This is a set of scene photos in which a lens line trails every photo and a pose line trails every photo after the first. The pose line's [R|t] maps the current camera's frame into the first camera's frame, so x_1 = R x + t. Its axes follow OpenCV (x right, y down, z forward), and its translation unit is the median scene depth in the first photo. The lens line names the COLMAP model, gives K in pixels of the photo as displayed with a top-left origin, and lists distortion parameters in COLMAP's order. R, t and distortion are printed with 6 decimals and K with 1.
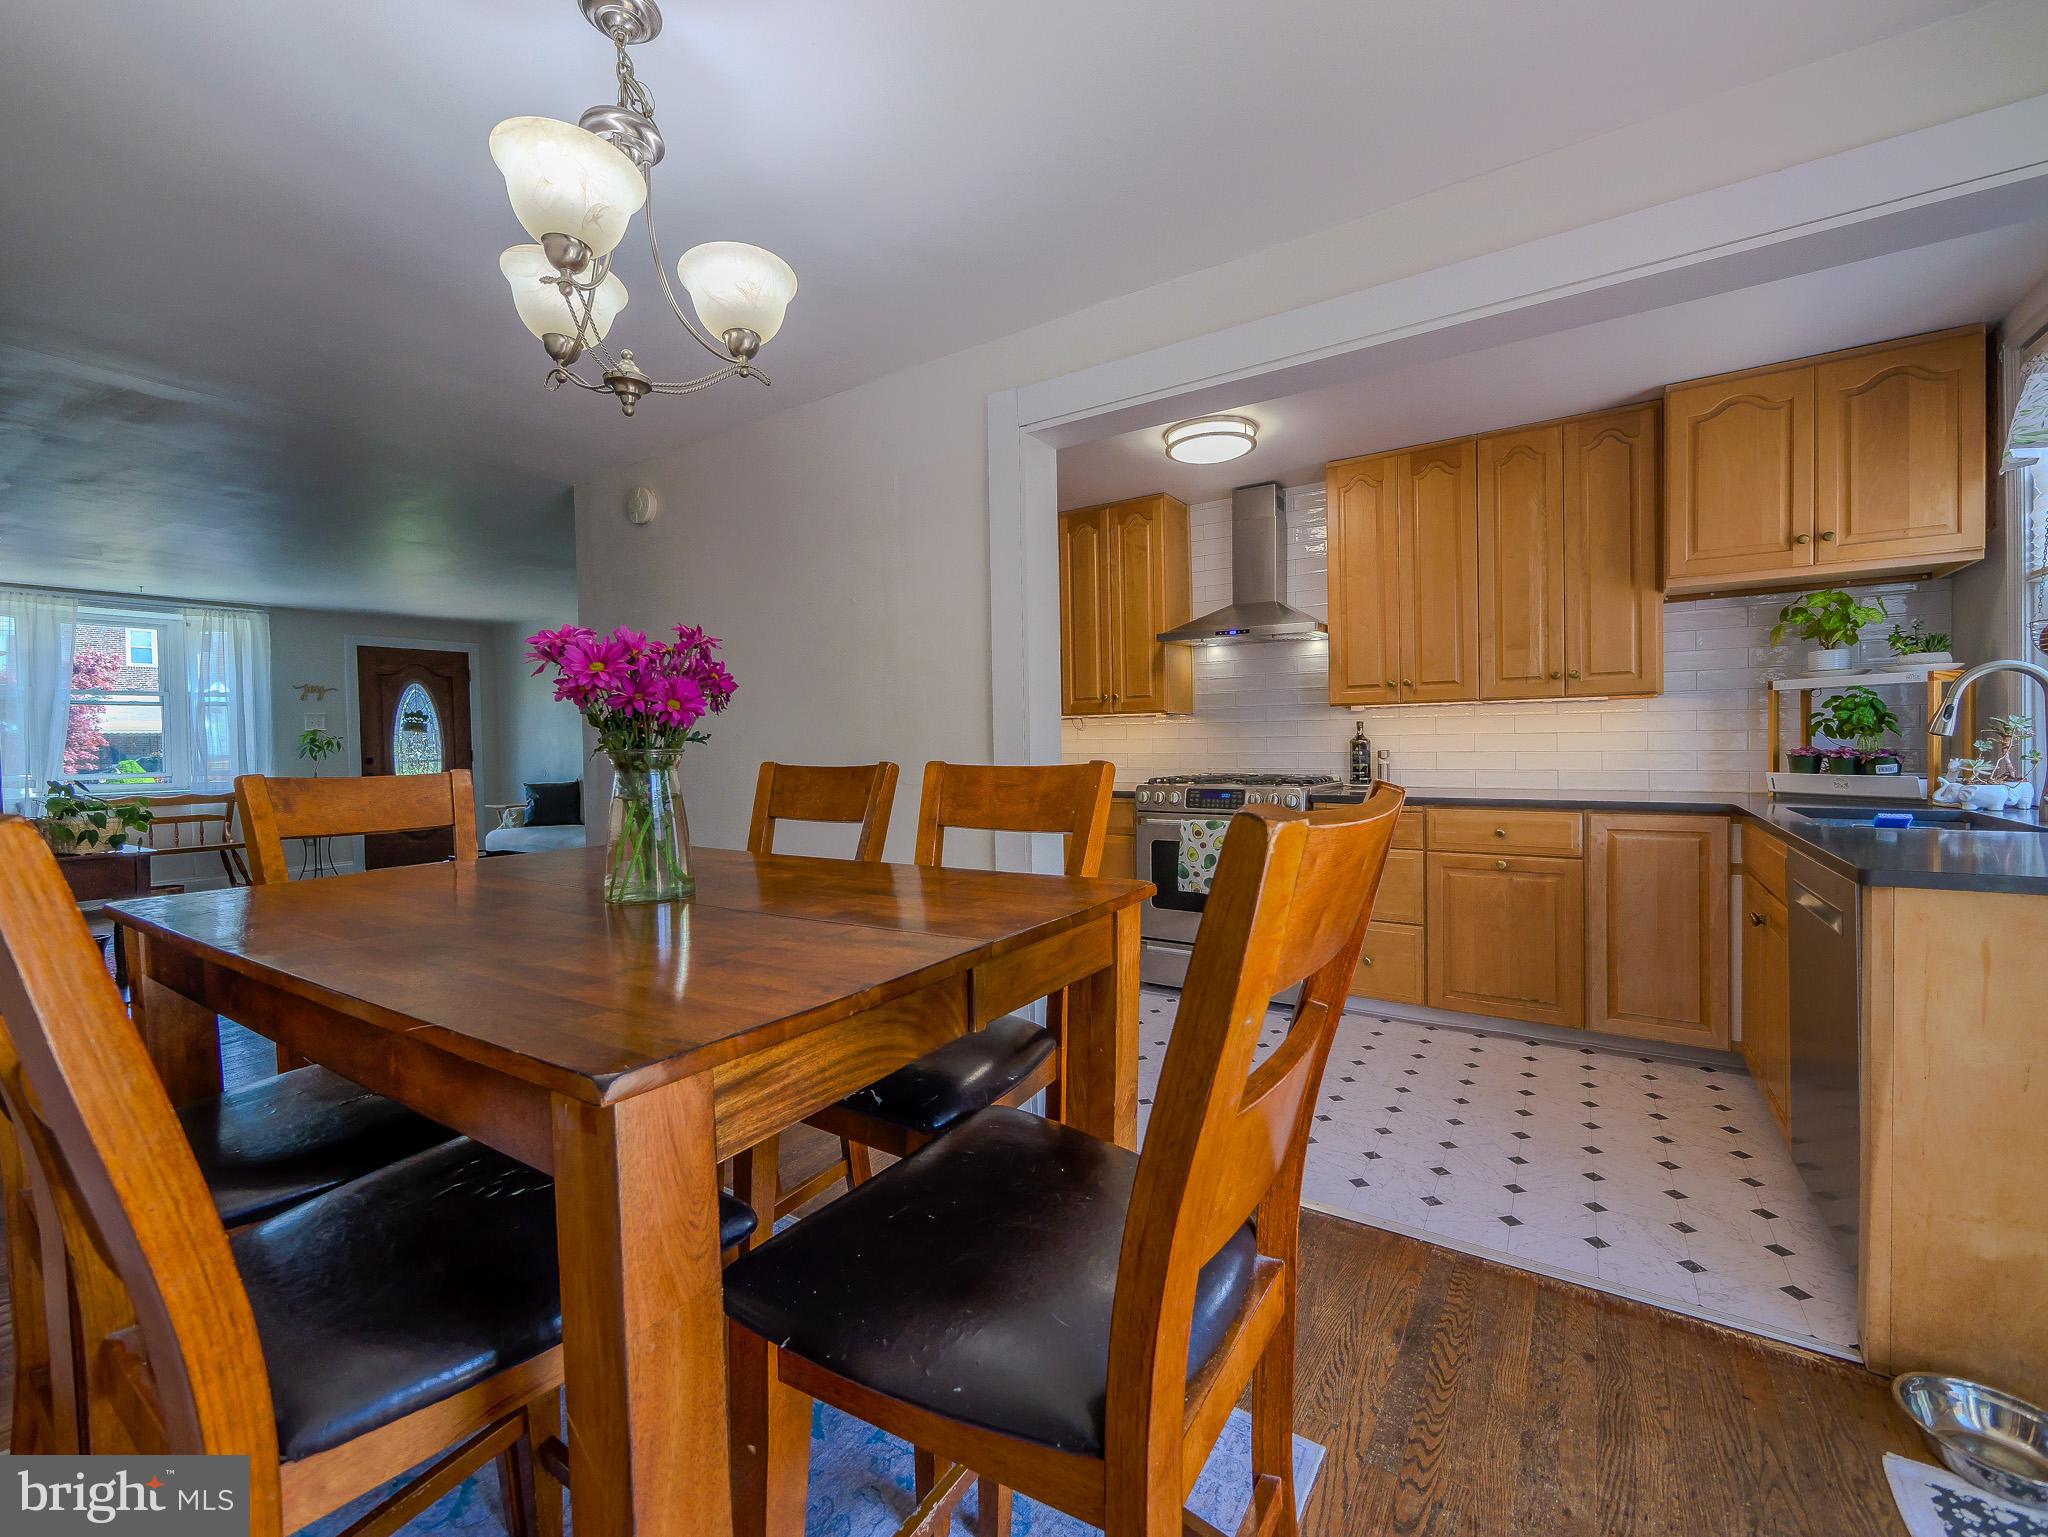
lens RADIAL K [[852.8, 0, 1017.1], [0, 852.8, 757.3], [0, 0, 1]] dist [-0.005785, -0.000022]
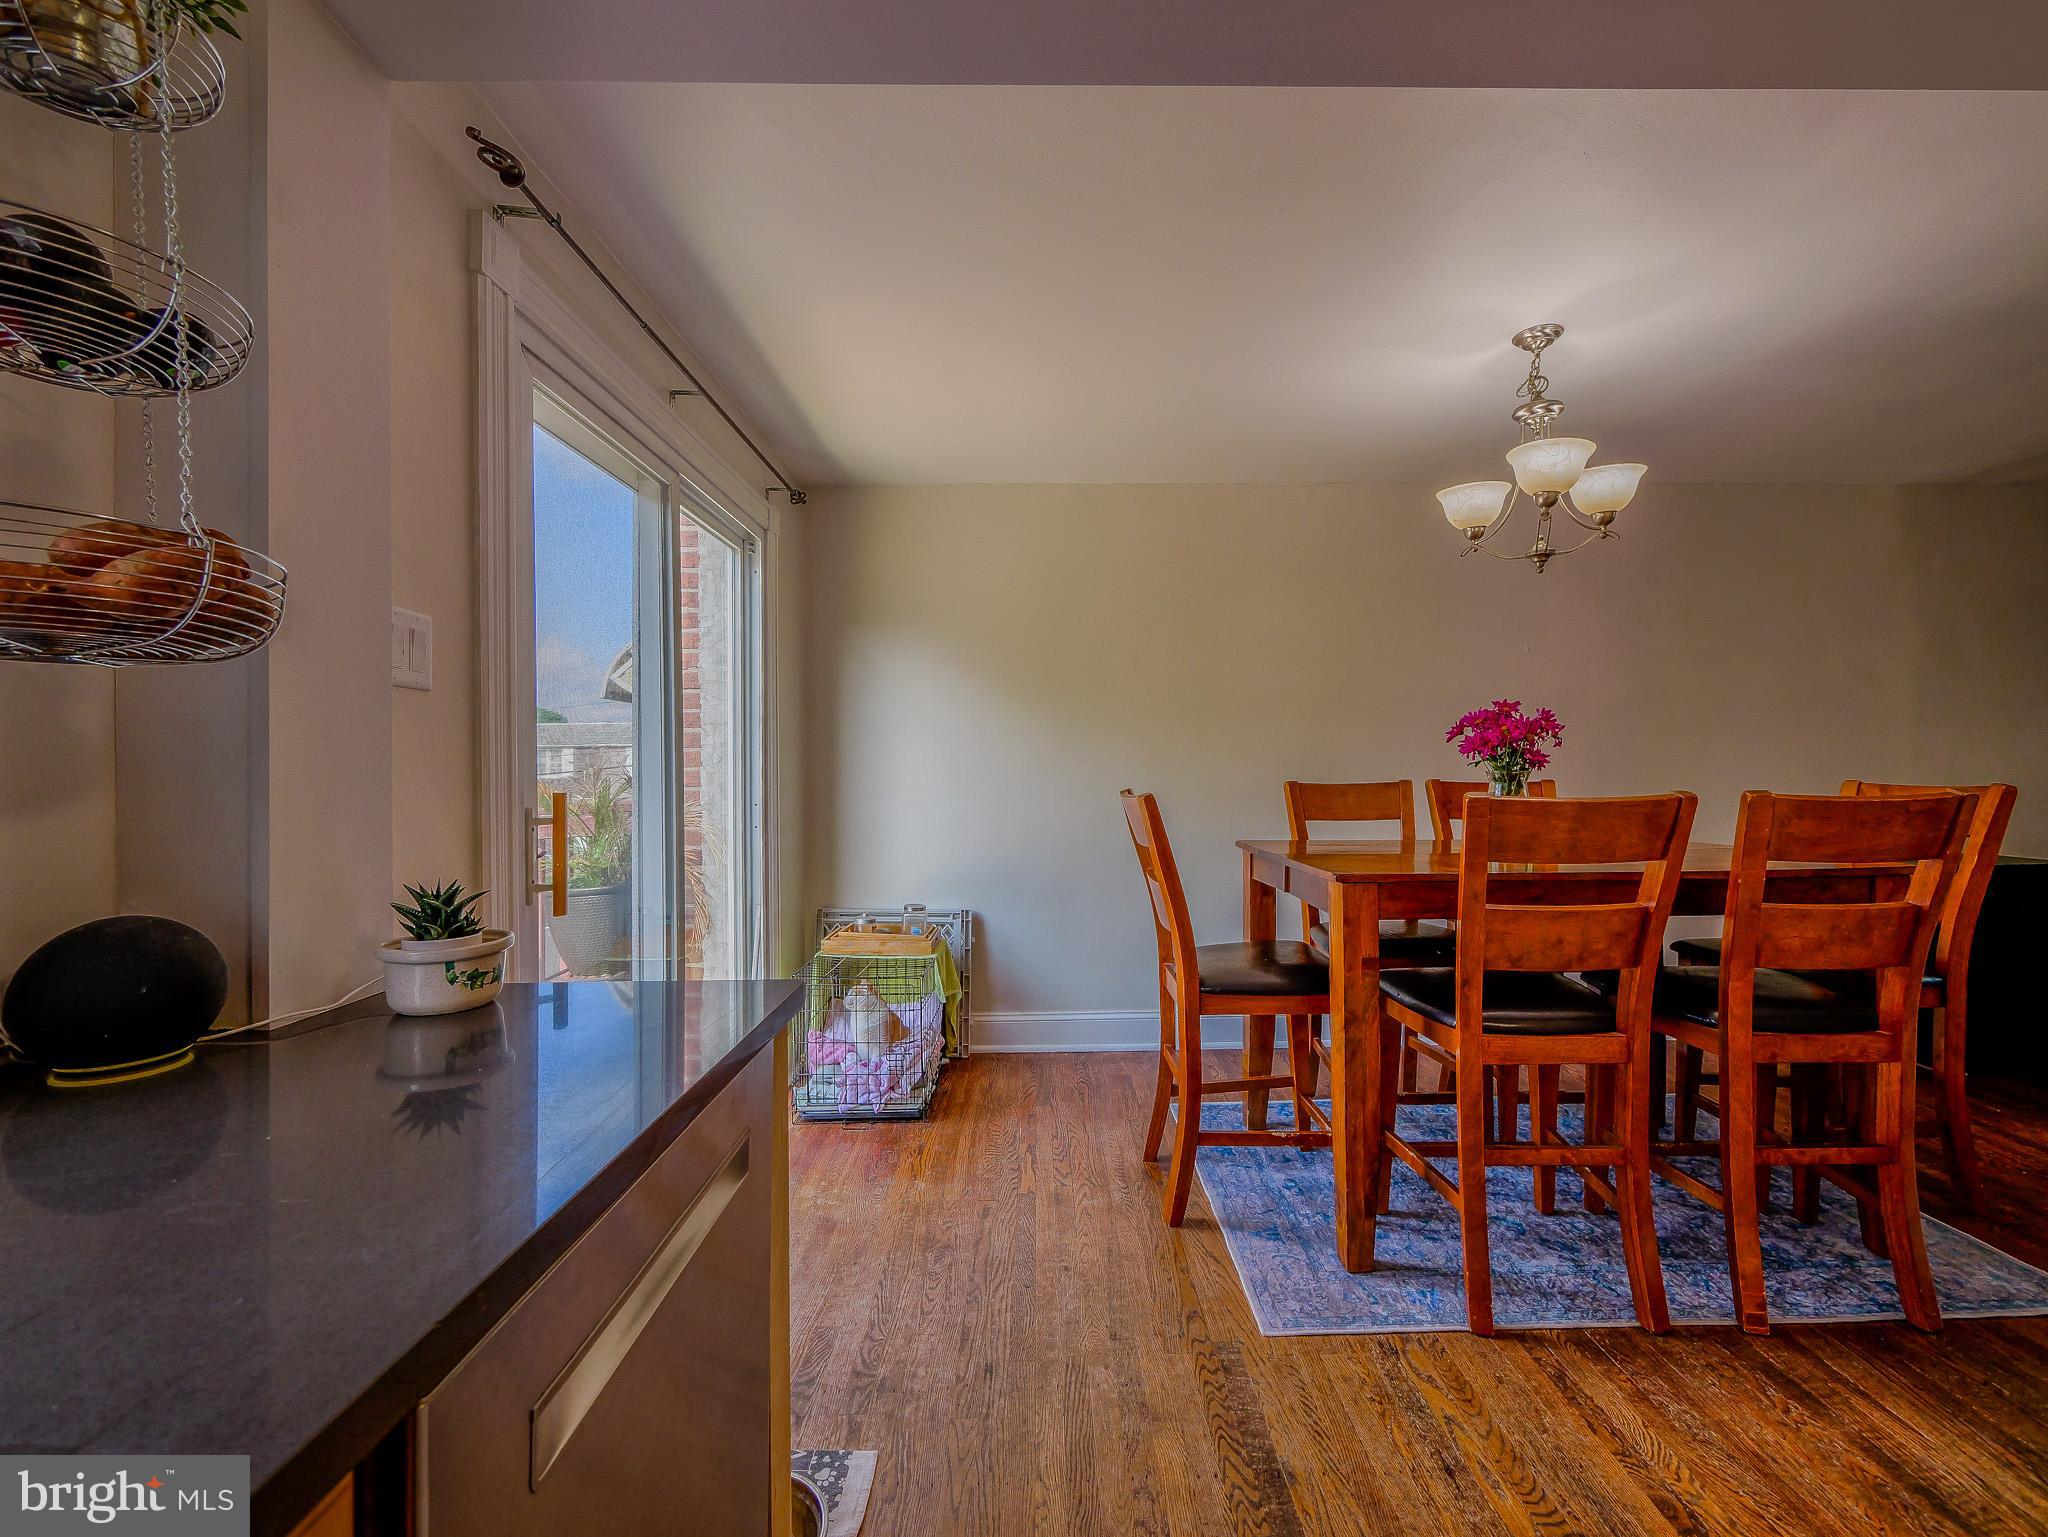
lens RADIAL K [[873.2, 0, 1049.3], [0, 873.2, 763.4], [0, 0, 1]] dist [-0.001844, -0.000131]
pose [[-0.818472, 0.020682, -0.574175, 0.627357], [0.013759, 0.999771, 0.016399, -0.032659], [0.574382, 0.005522, -0.818569, 0.868870]]
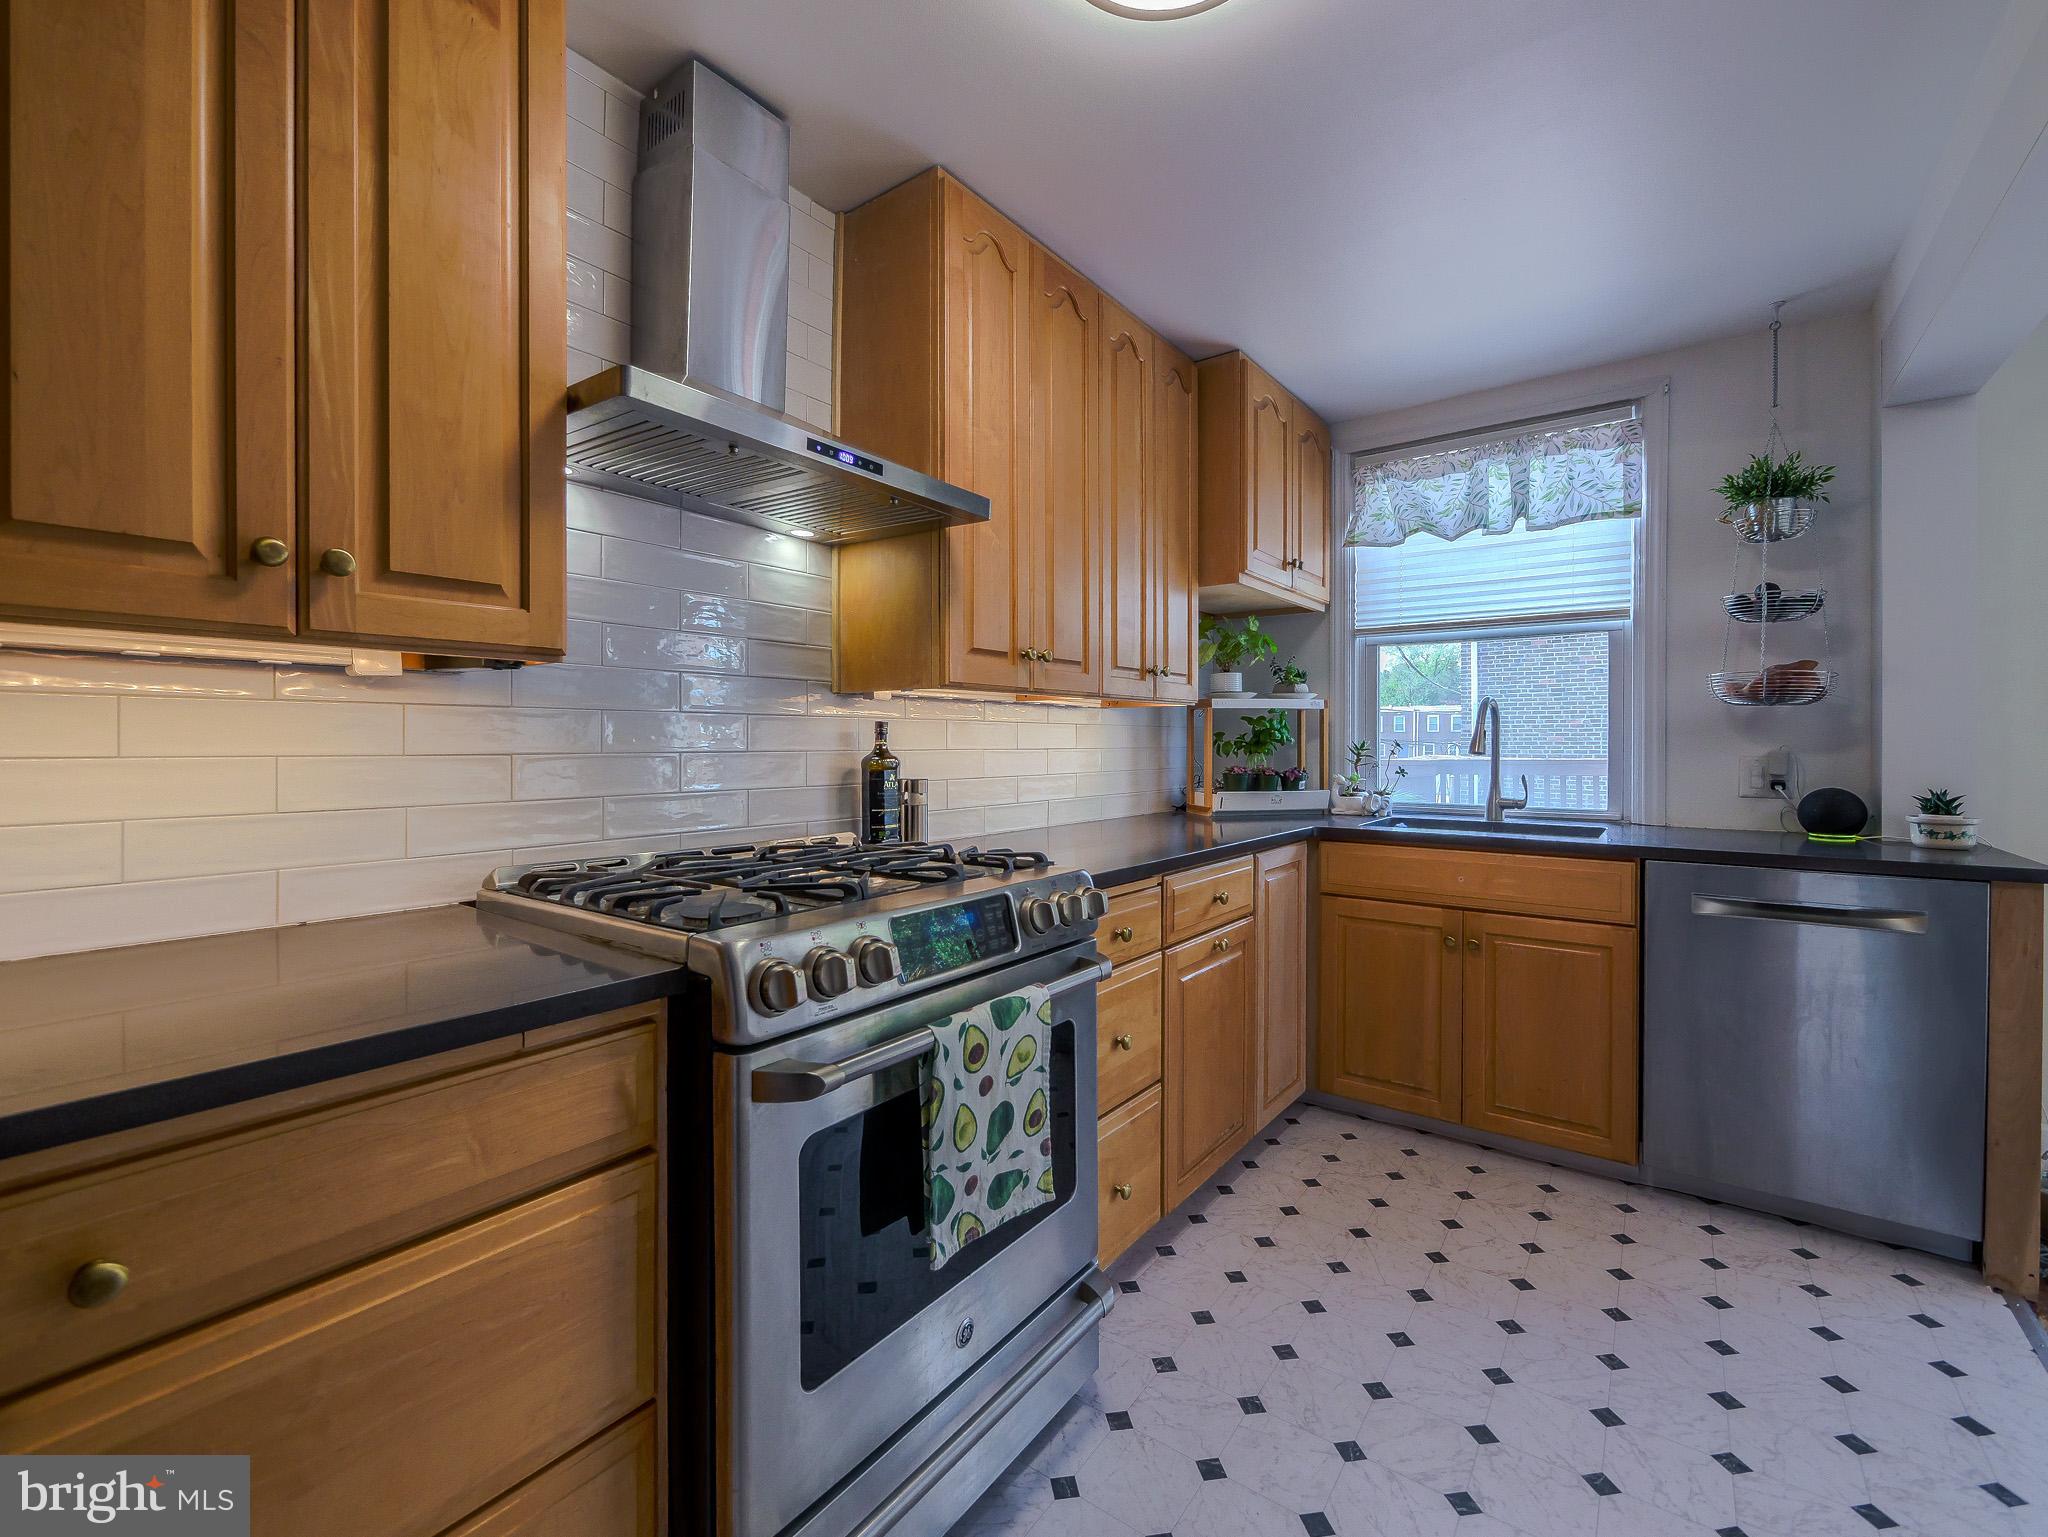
lens RADIAL K [[881.3, 0, 1019.9], [0, 881.3, 749.7], [0, 0, 1]] dist [-0.006785, -0.000136]
pose [[0.059216, 0.008285, 0.998211, -0.141154], [0.019811, 0.999759, -0.009473, -0.025497], [-0.998049, 0.020336, 0.059038, 1.178559]]
